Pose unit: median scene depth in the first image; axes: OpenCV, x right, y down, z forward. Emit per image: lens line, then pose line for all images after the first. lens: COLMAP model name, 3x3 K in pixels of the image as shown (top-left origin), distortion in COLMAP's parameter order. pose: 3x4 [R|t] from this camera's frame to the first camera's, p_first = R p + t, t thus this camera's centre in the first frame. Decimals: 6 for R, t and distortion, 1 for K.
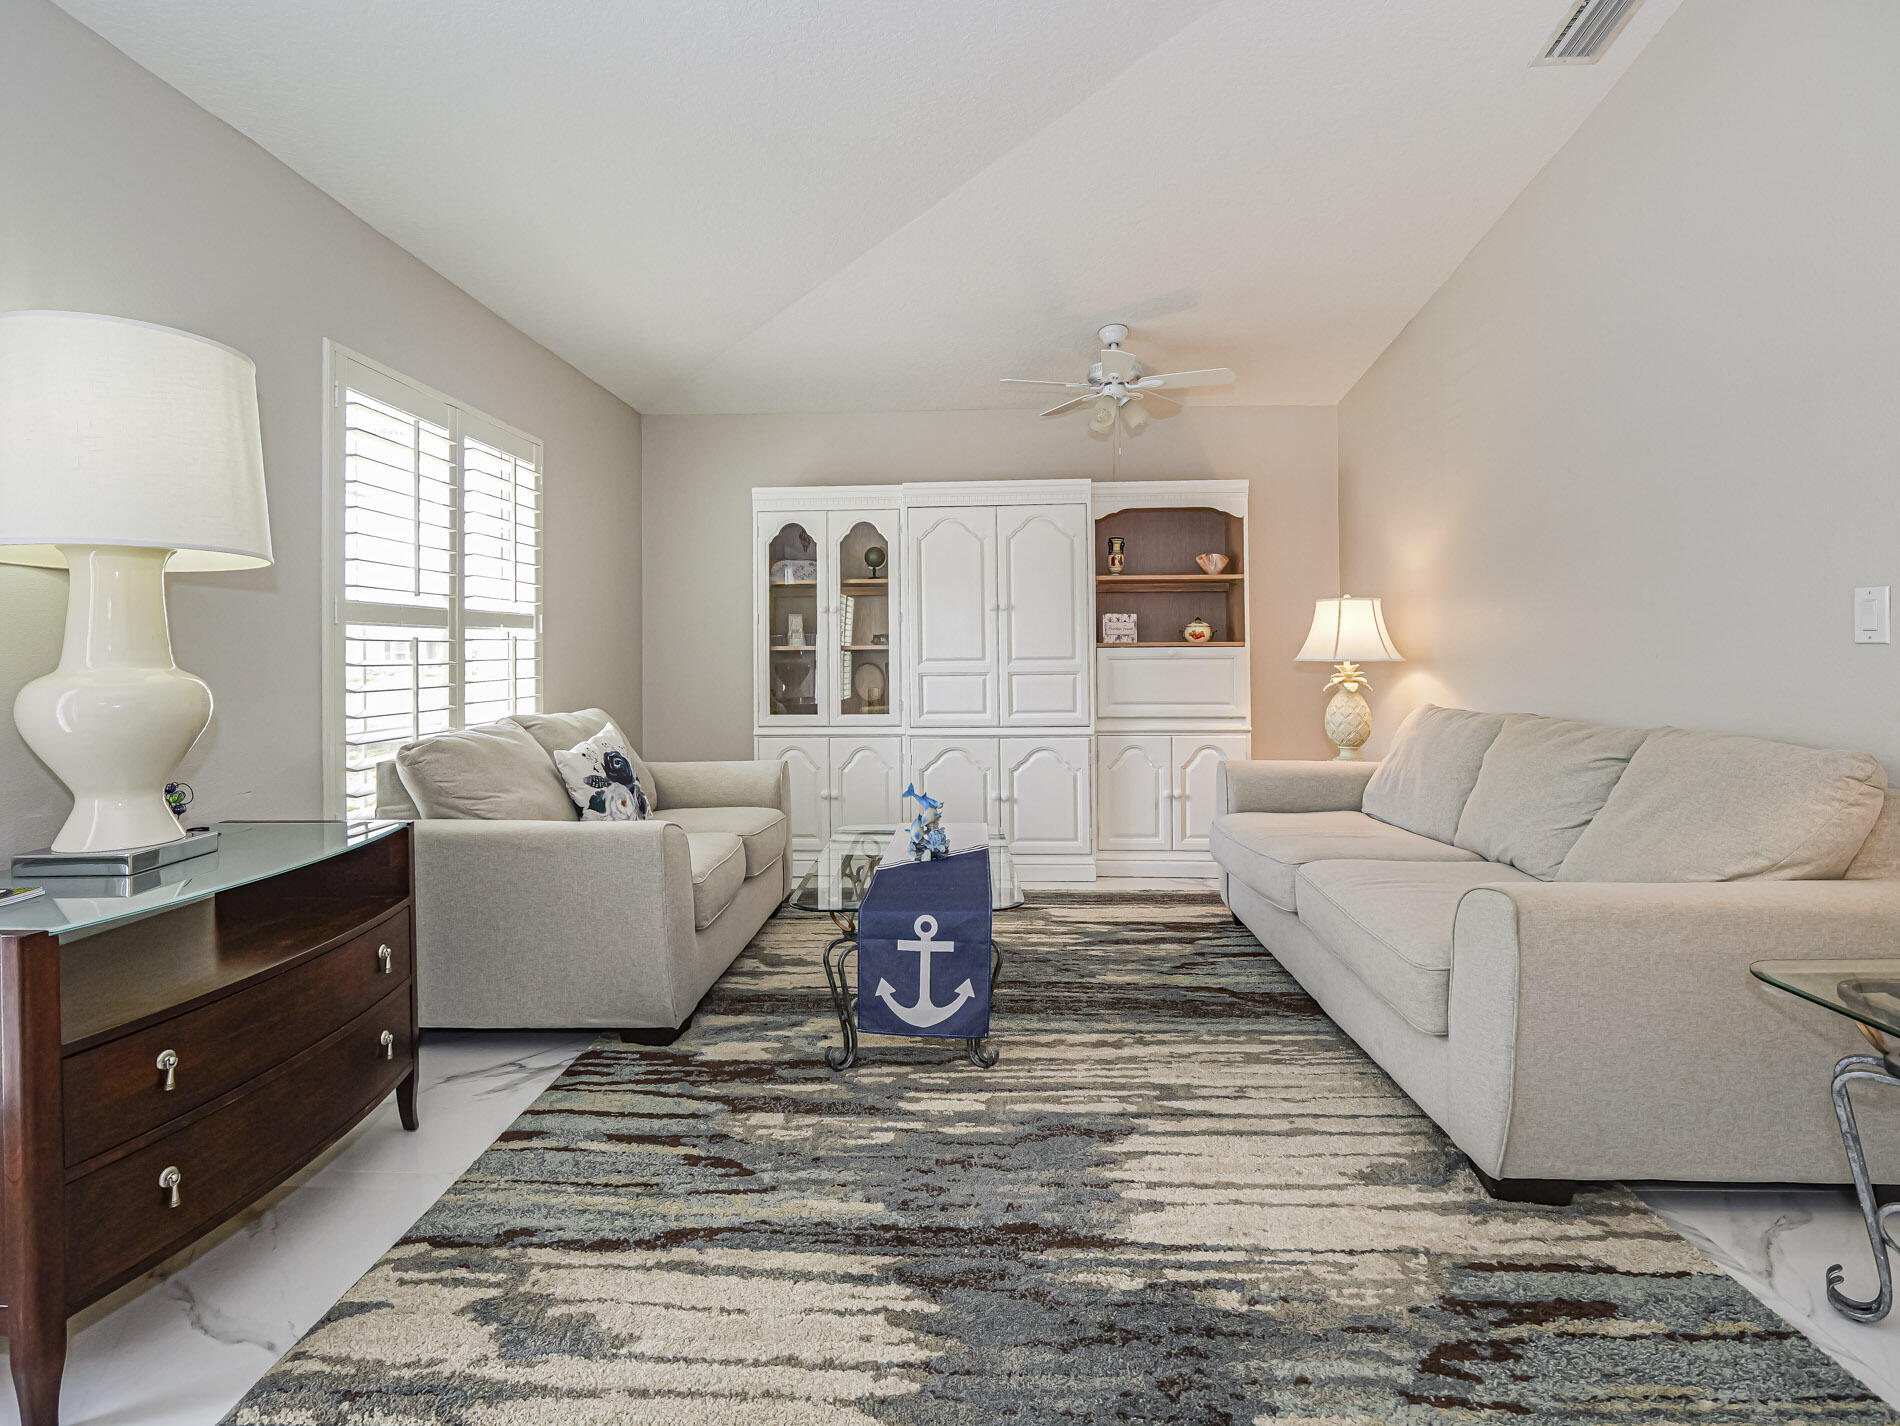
lens RADIAL K [[921.5, 0, 936.7], [0, 921.5, 642.9], [0, 0, 1]] dist [-0.011555, -0.003072]
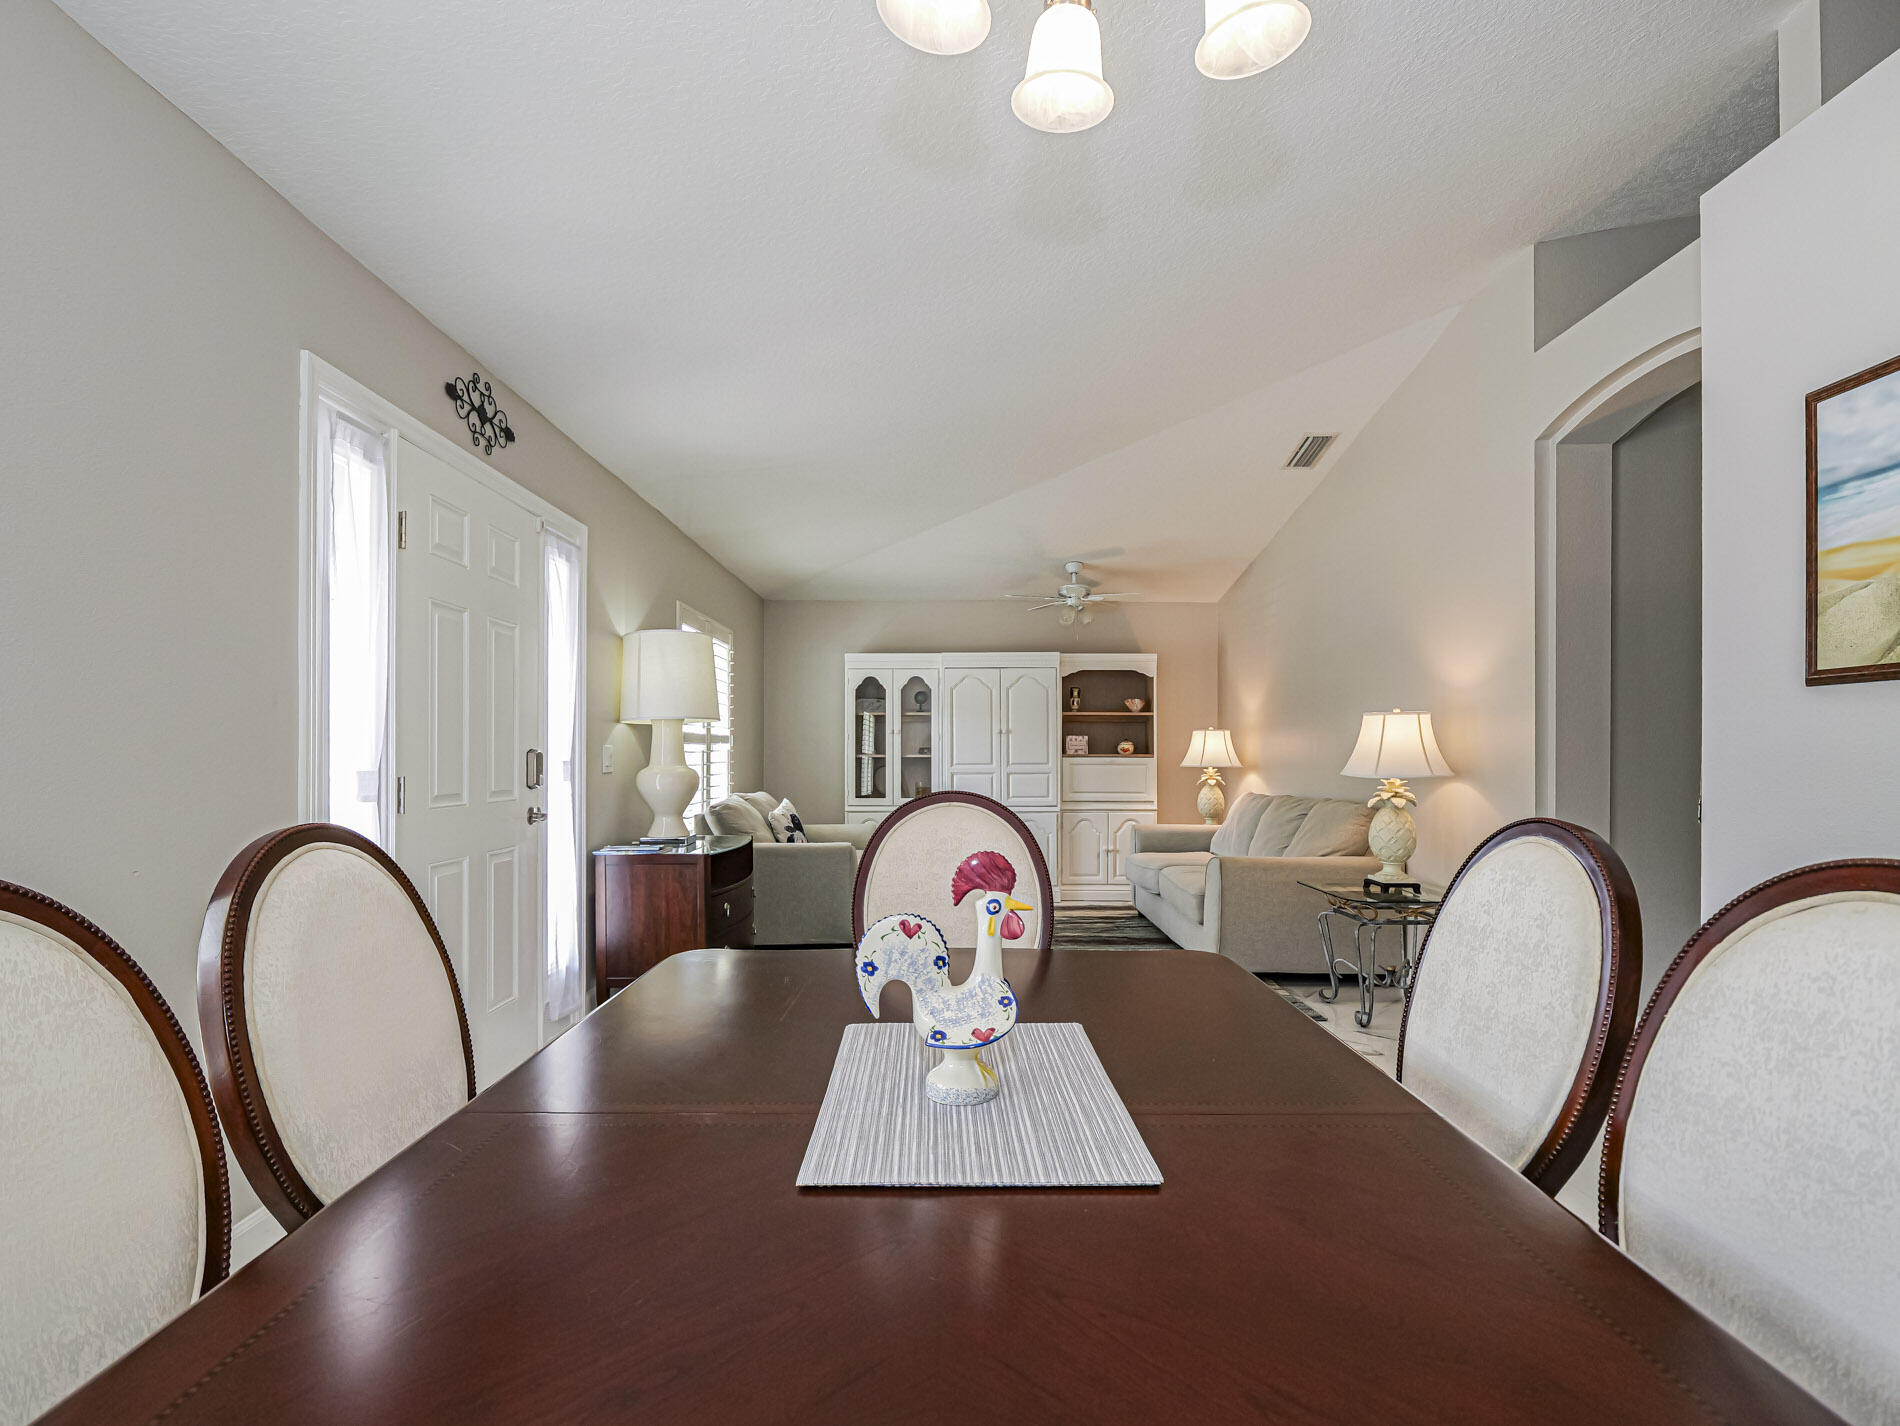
lens RADIAL K [[921.5, 0, 946.3], [0, 921.5, 748.5], [0, 0, 1]] dist [-0.011555, -0.003072]
pose [[0.999109, 0.008673, 0.041297, -0.118026], [-0.008769, 0.999959, 0.002131, -0.014986], [-0.041277, -0.002491, 0.999145, -0.744820]]
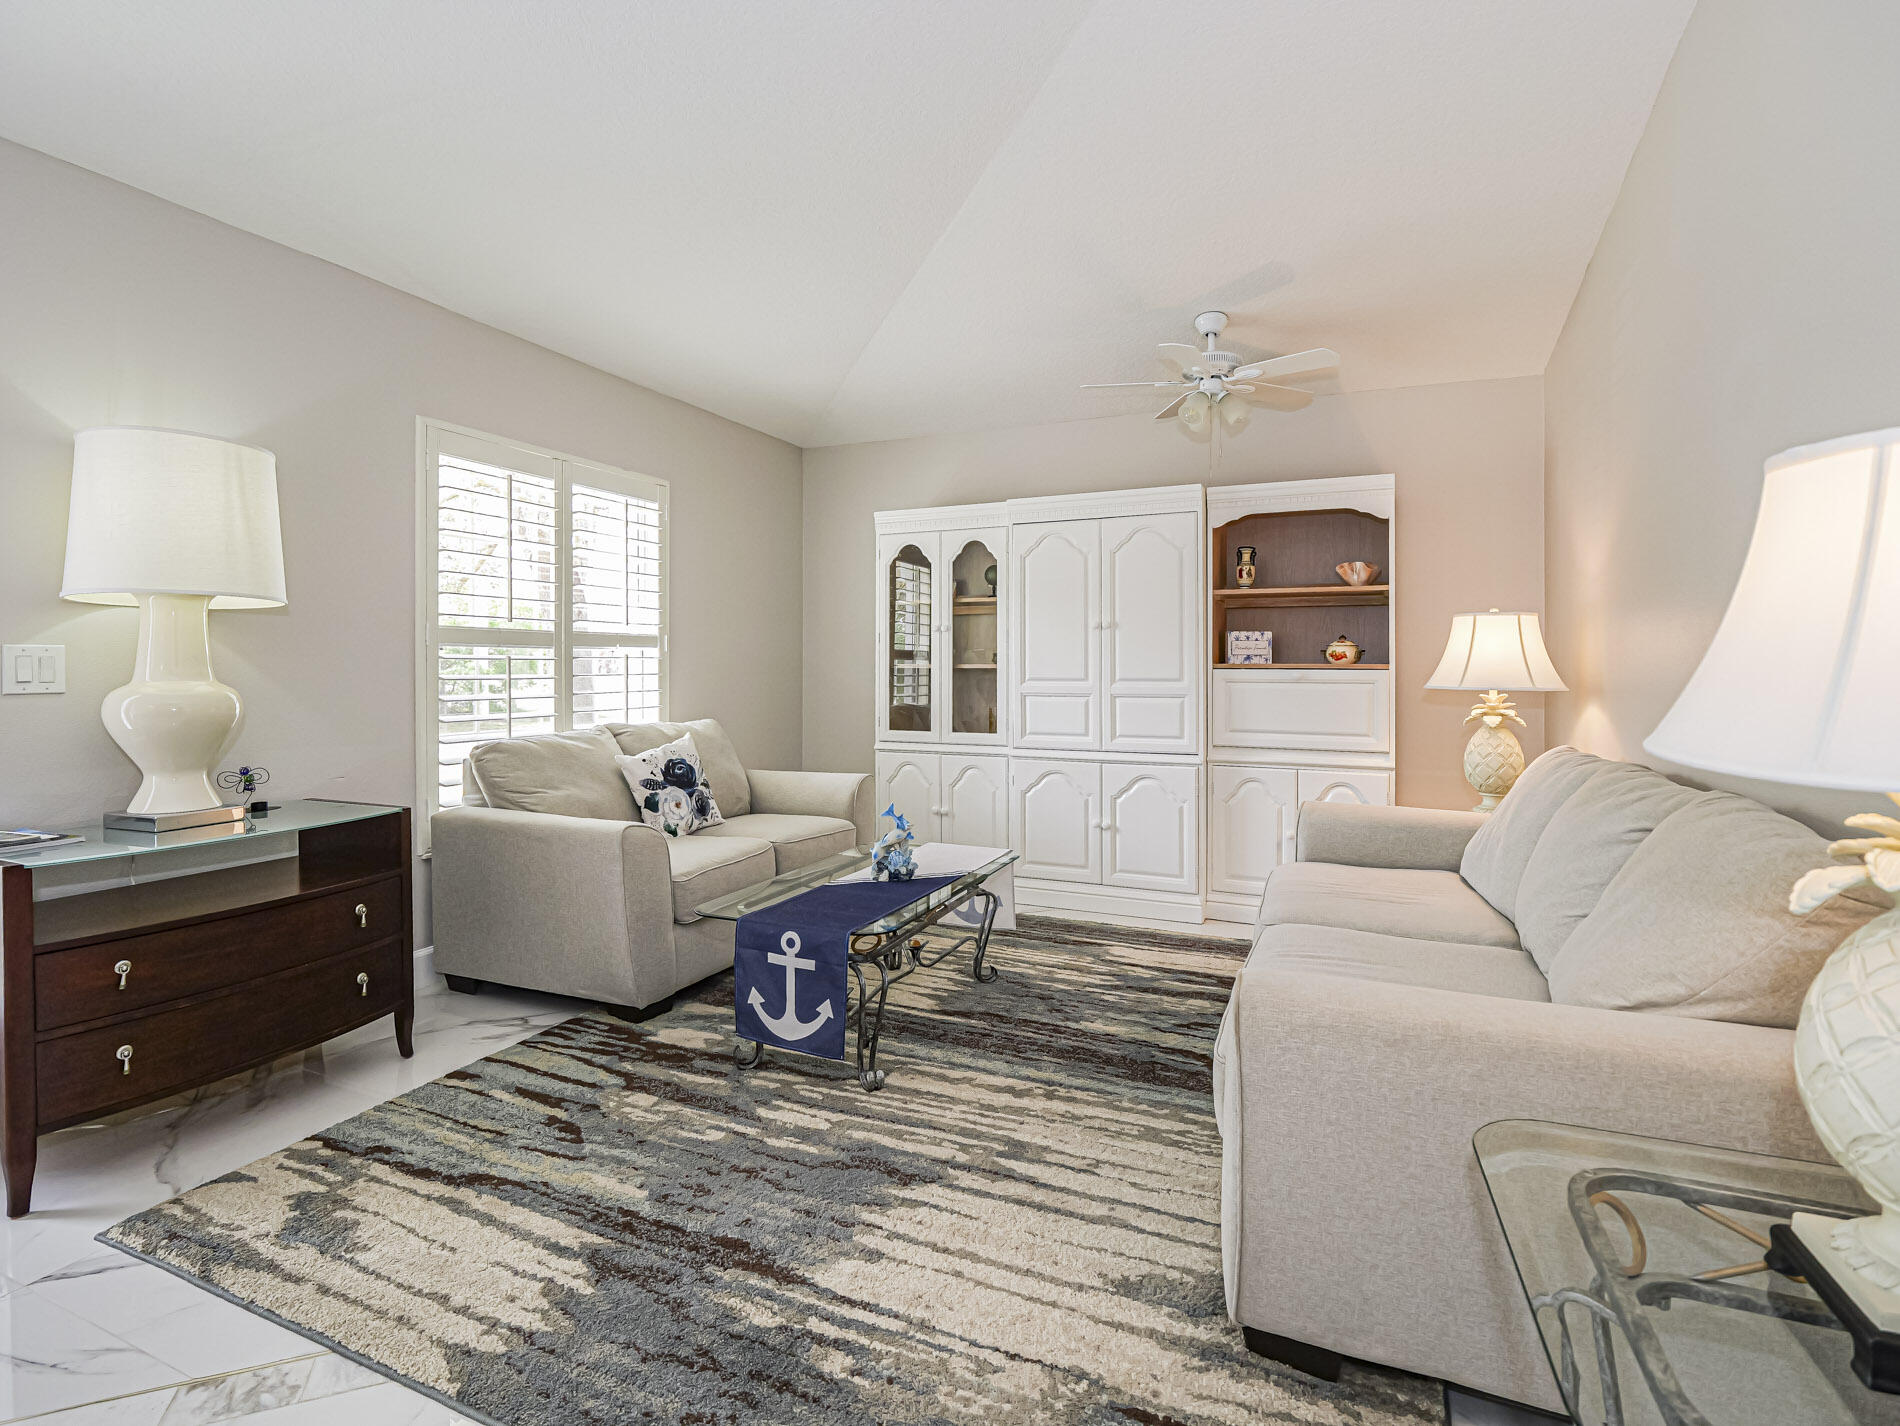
lens RADIAL K [[921.5, 0, 942.2], [0, 921.5, 669.4], [0, 0, 1]] dist [-0.011555, -0.003072]
pose [[0.932564, 0.011142, -0.360833, 0.321565], [-0.006126, 0.999868, 0.015042, -0.008344], [0.360953, -0.011817, 0.932509, 0.067418]]
